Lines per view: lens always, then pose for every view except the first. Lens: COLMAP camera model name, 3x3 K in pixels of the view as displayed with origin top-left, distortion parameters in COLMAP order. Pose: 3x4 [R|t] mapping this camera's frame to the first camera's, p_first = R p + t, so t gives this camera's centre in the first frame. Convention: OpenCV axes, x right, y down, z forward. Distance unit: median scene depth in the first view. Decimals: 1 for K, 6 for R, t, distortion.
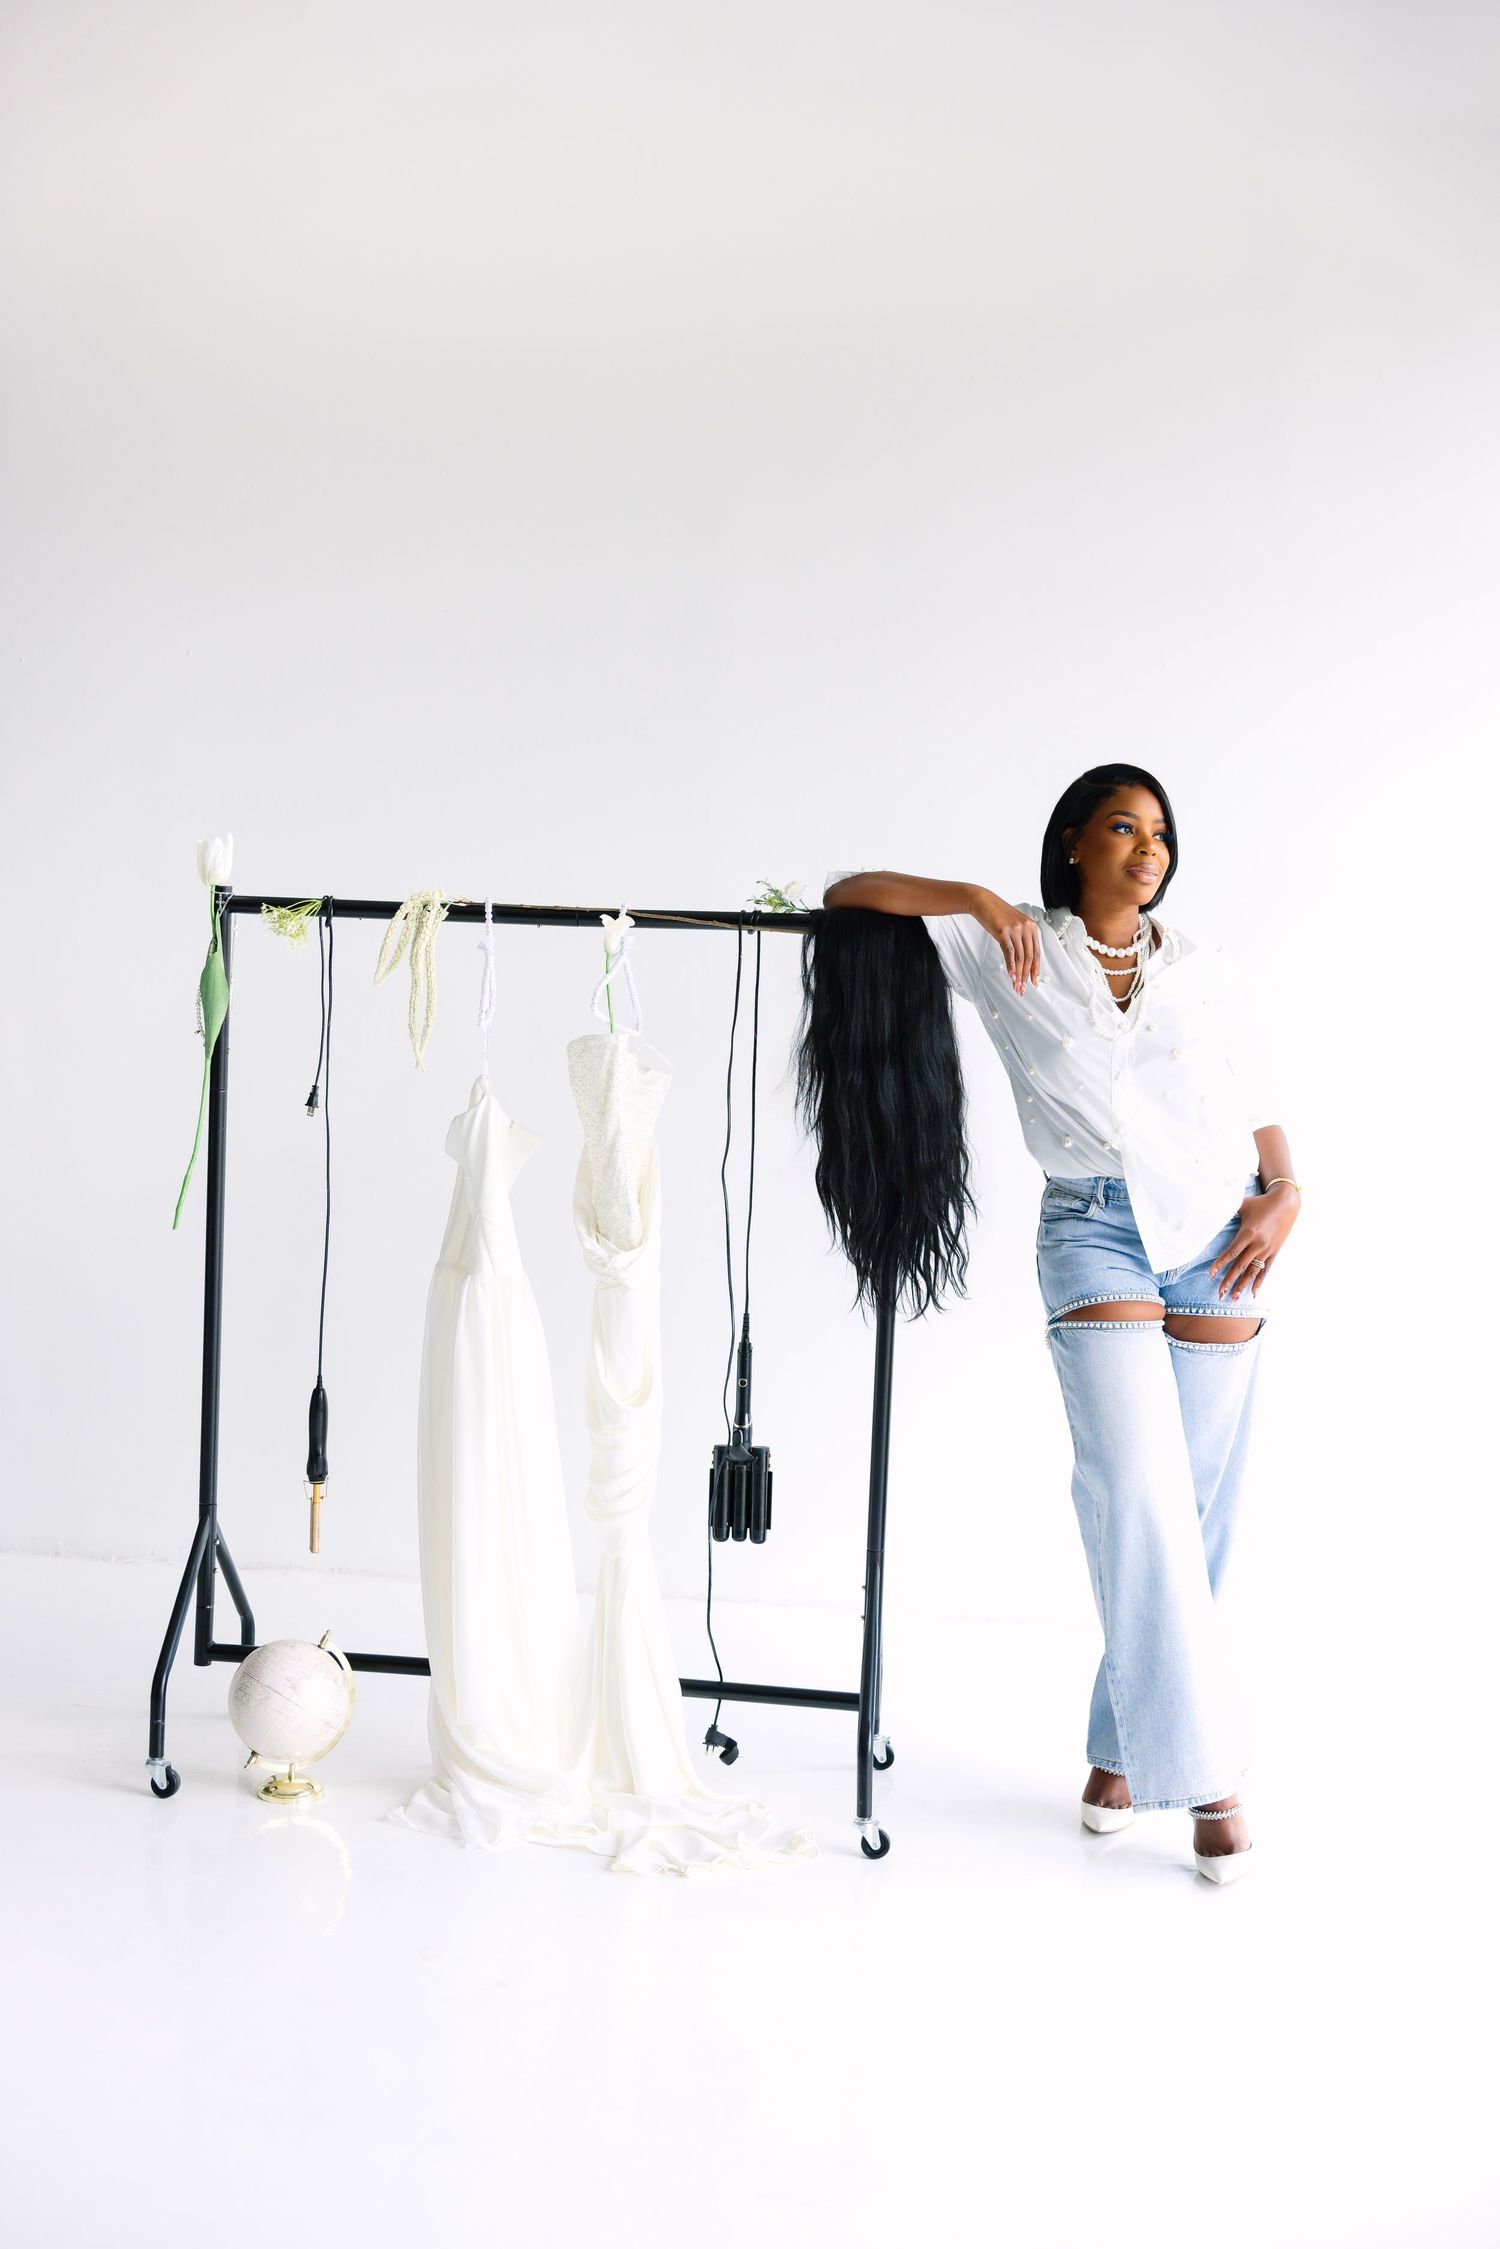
lens RADIAL K [[2907.9, 0, 750.0], [0, 2907.9, 1124.5], [0, 0, 1]] dist [-0.007429, -0.008493]
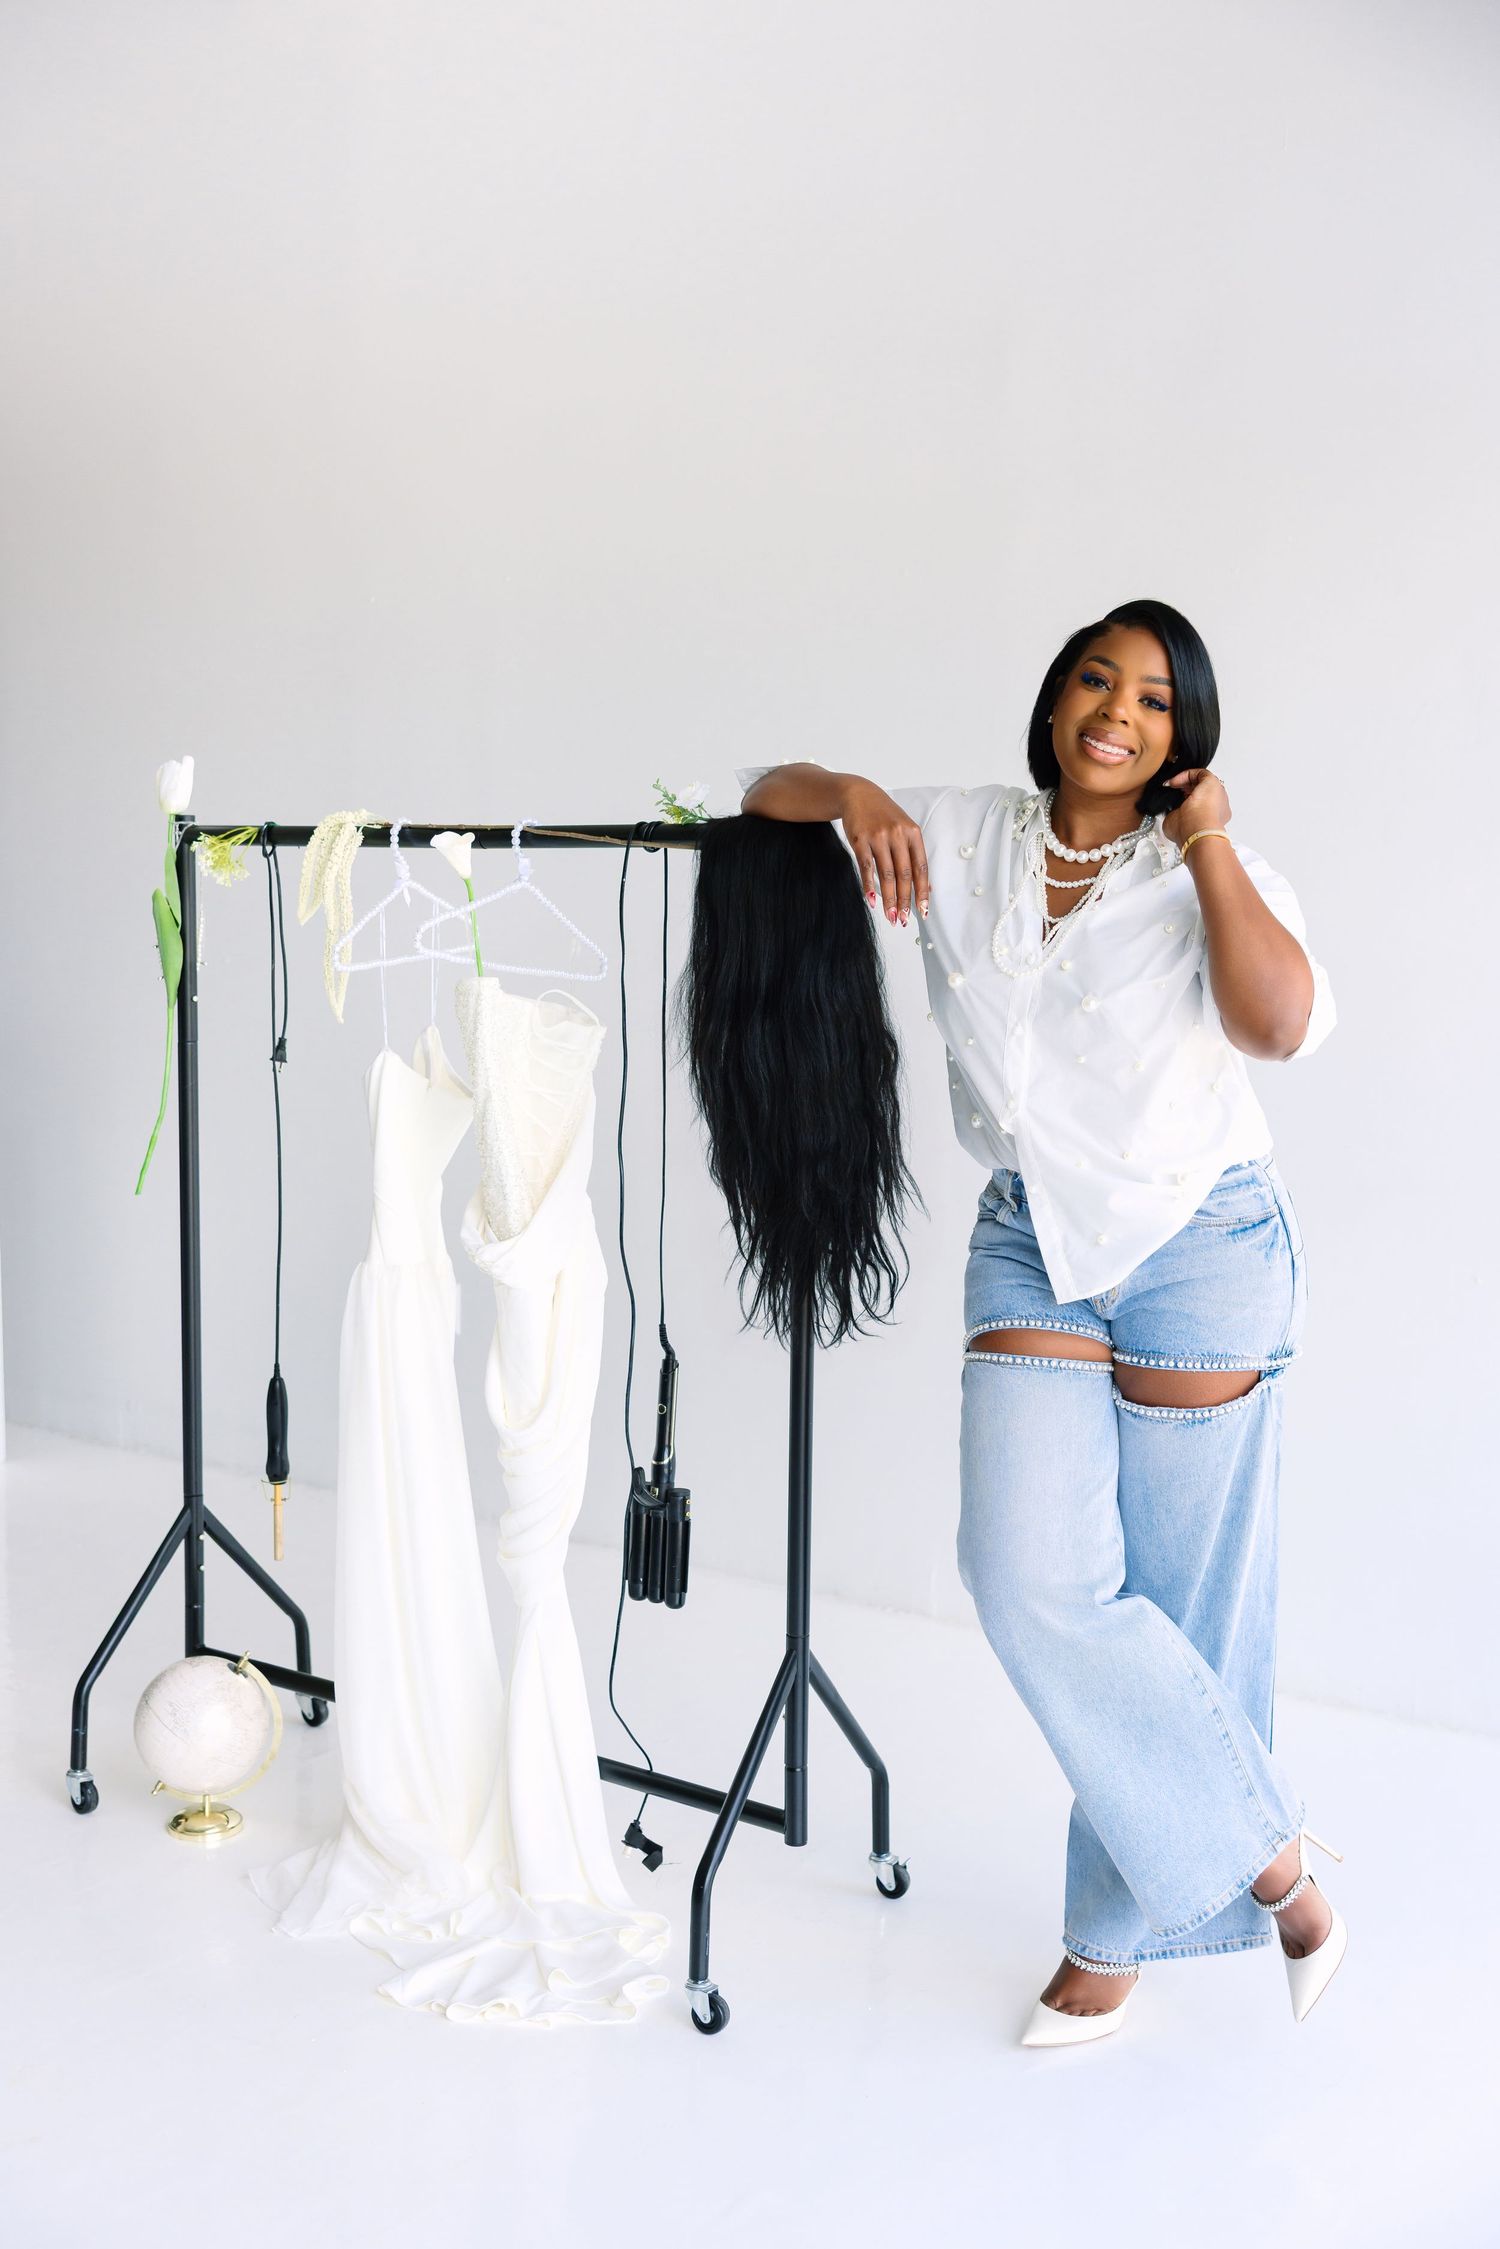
lens RADIAL K [[2621.2, 0, 746.1], [0, 2621.2, 1153.2], [0, 0, 1]] dist [0.229627, -1.493827]
pose [[0.867817, 0.025781, -0.496214, 0.382572], [-0.007659, 0.999228, 0.038520, -0.010481], [0.496825, -0.029627, 0.867345, 0.379411]]
